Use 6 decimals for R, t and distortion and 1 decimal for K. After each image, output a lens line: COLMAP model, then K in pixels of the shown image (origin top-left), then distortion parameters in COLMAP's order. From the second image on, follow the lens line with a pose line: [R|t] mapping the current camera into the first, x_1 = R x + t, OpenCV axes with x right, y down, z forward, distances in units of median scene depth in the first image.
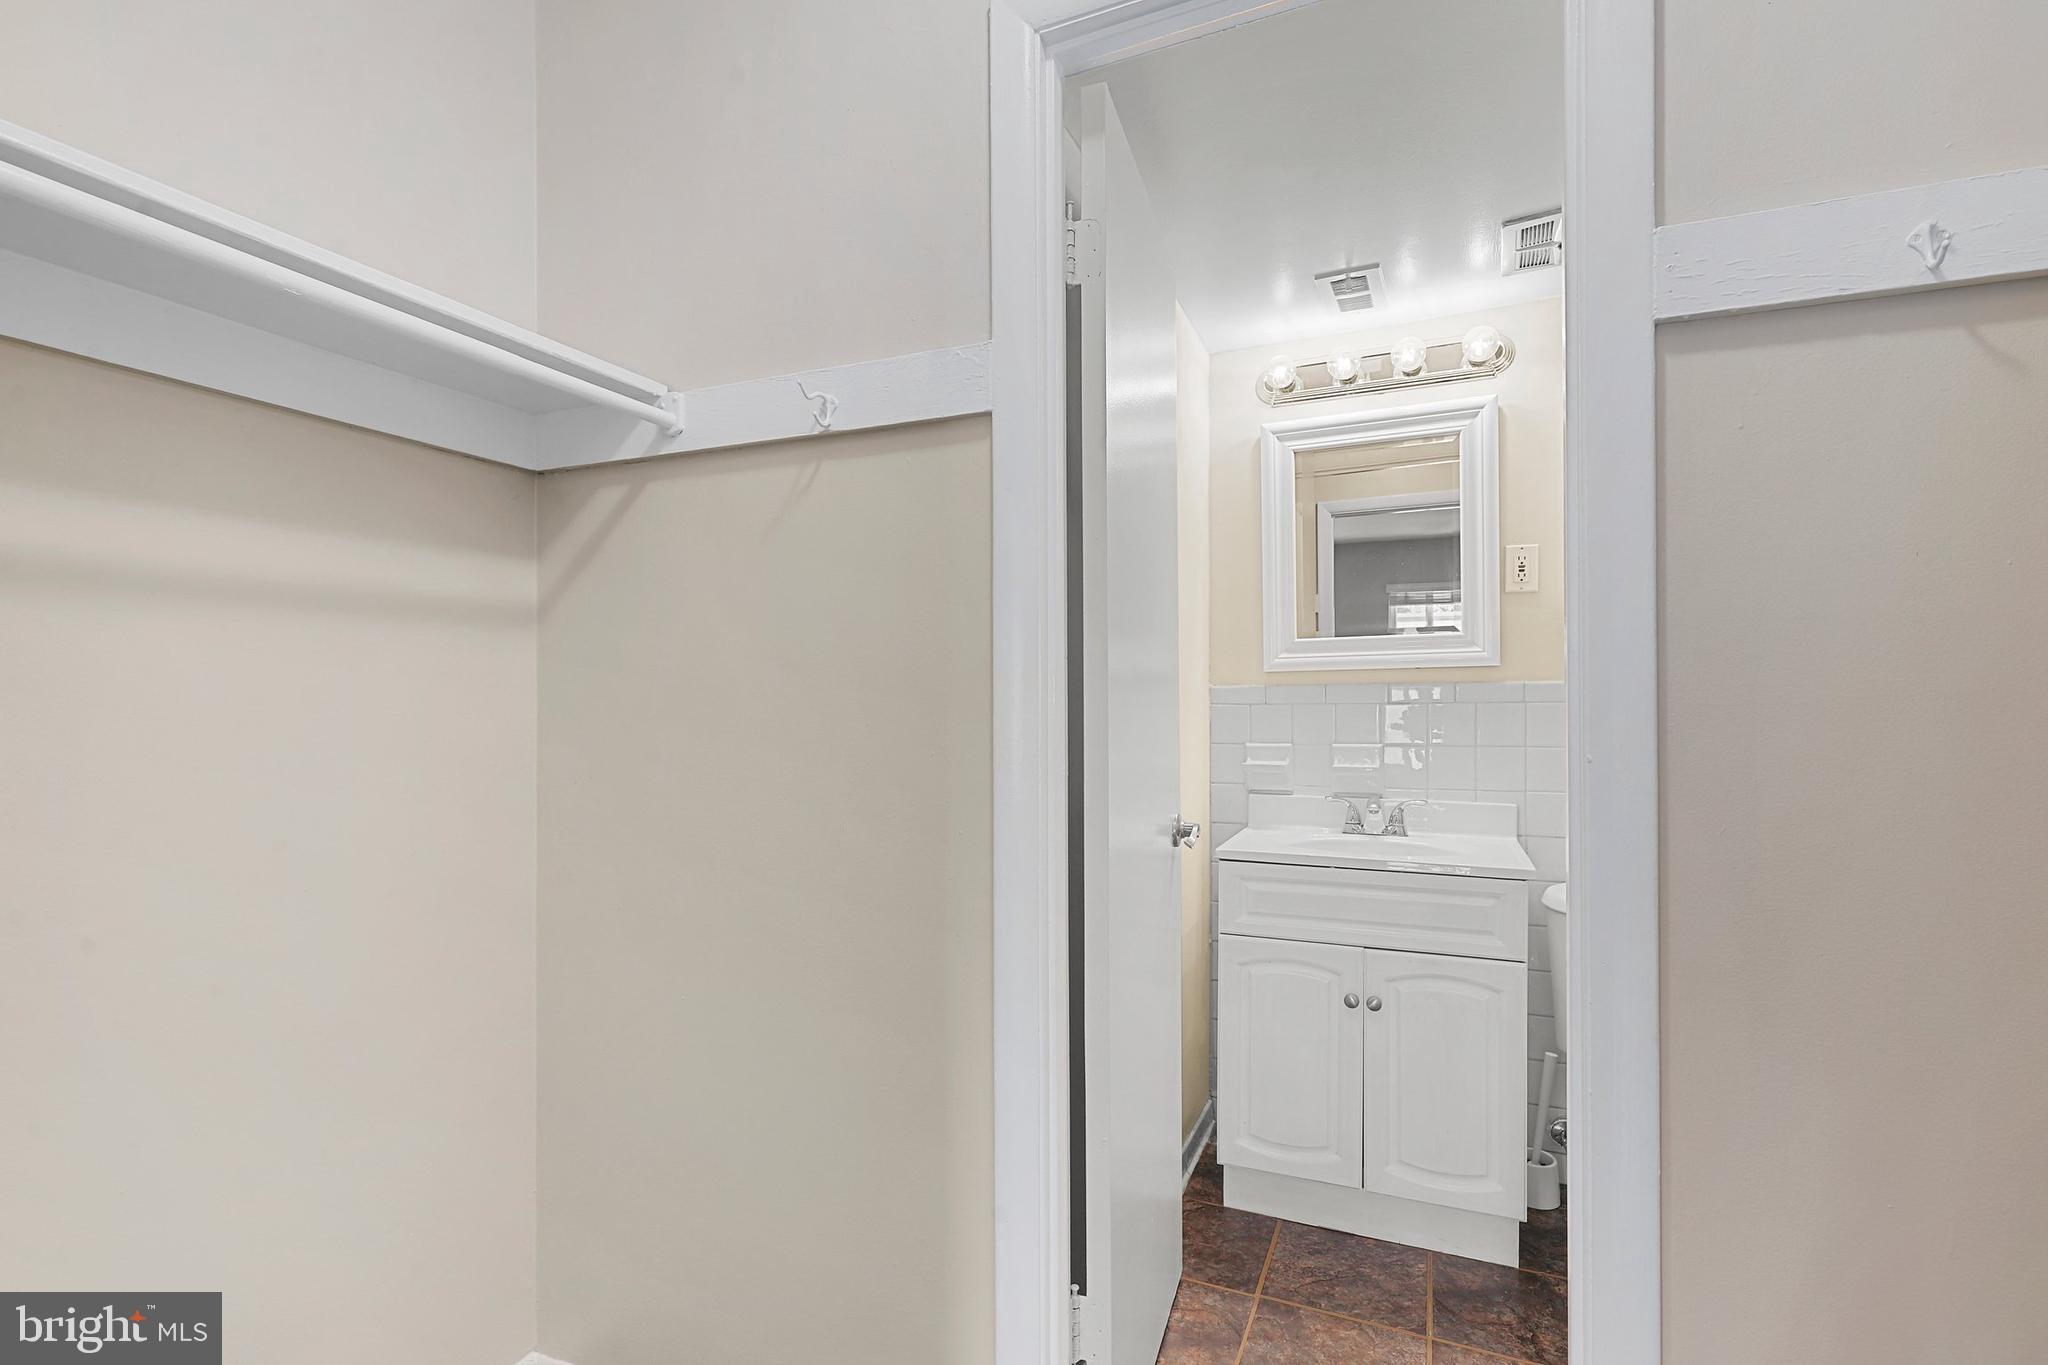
lens RADIAL K [[940.8, 0, 1012.7], [0, 940.8, 710.1], [0, 0, 1]] dist [-0.001170, -0.000359]
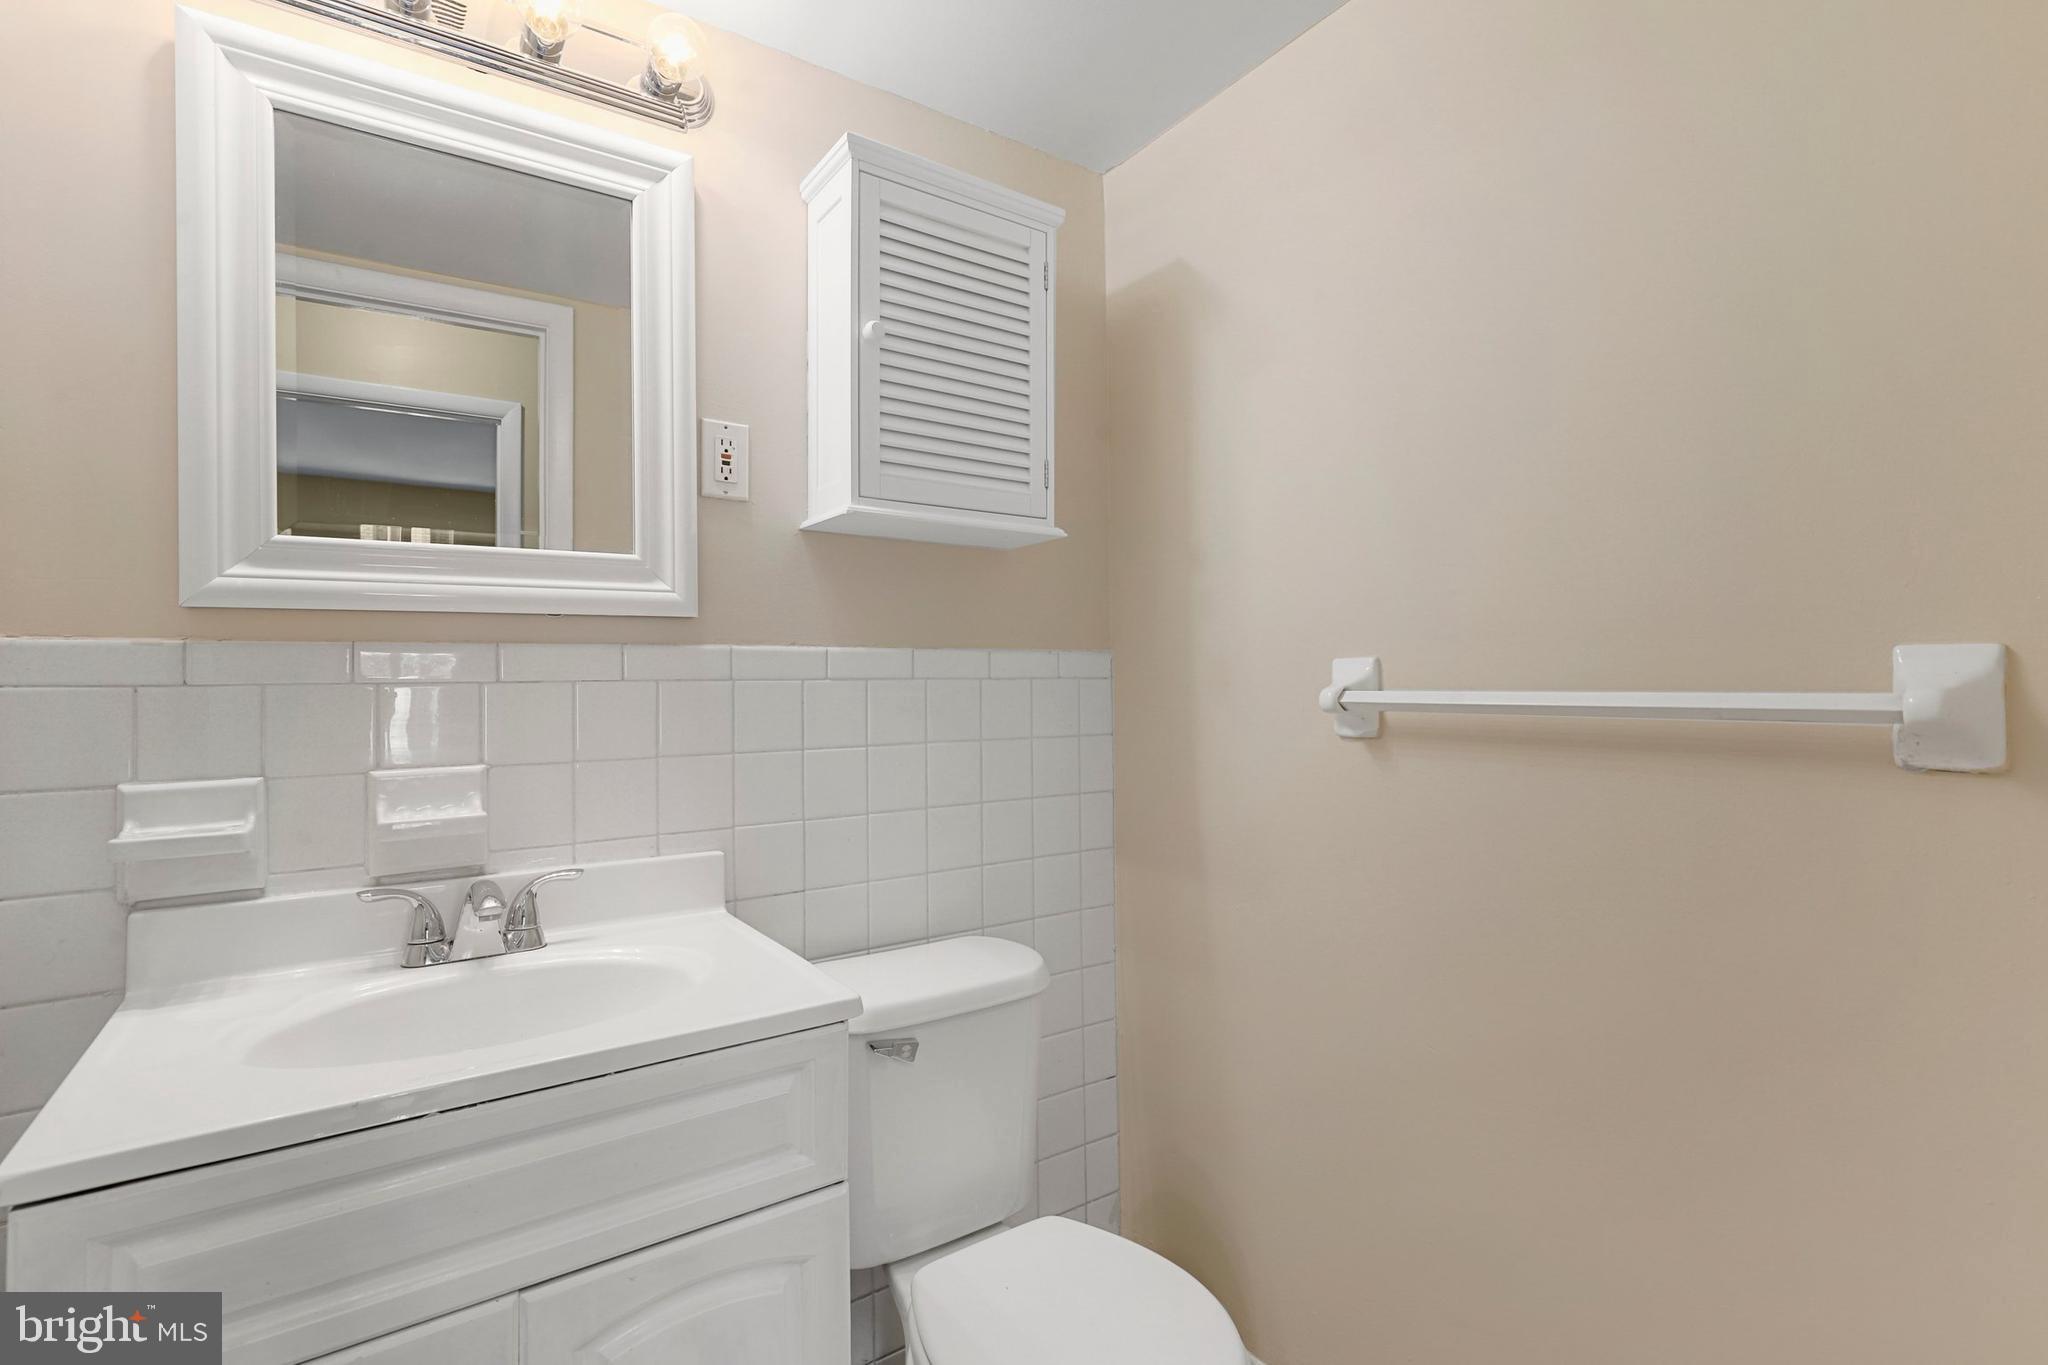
lens RADIAL K [[940.8, 0, 1023.8], [0, 940.8, 662.8], [0, 0, 1]] dist [-0.001170, -0.000359]
pose [[0.521305, 0.012965, 0.853272, 0.134563], [0.011653, 0.999683, -0.022309, -0.003114], [-0.853291, 0.021572, 0.520989, 0.577578]]
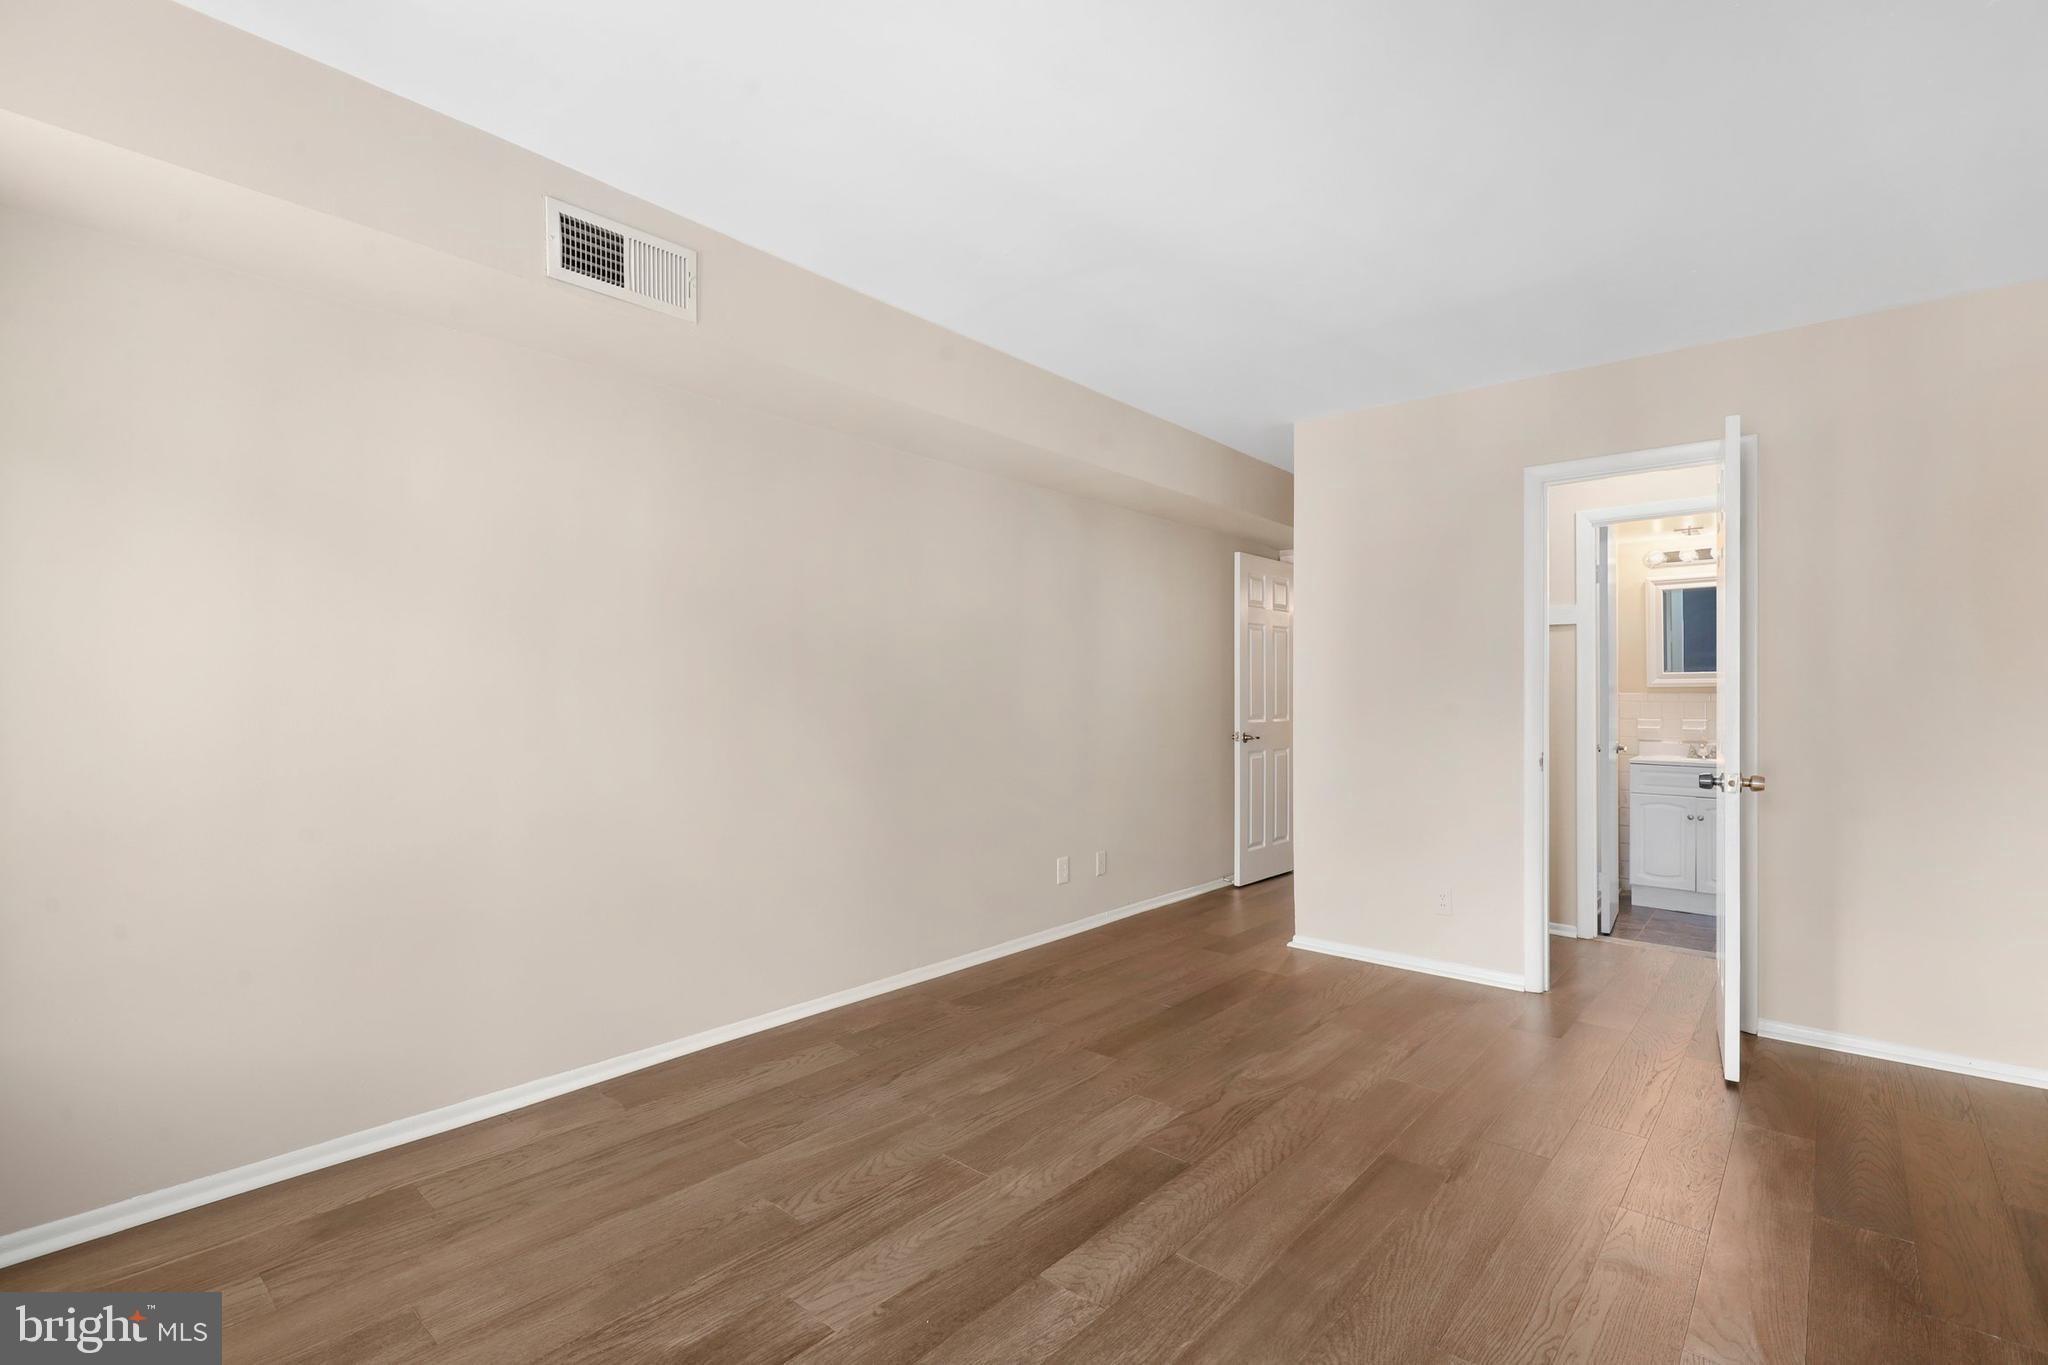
lens RADIAL K [[940.8, 0, 1013.3], [0, 940.8, 684.0], [0, 0, 1]] dist [-0.001170, -0.000359]
pose [[0.959043, 0.007446, -0.283164, -0.667965], [-0.011088, 0.999875, -0.011261, -0.007120], [0.283045, 0.013940, 0.959005, -1.928707]]
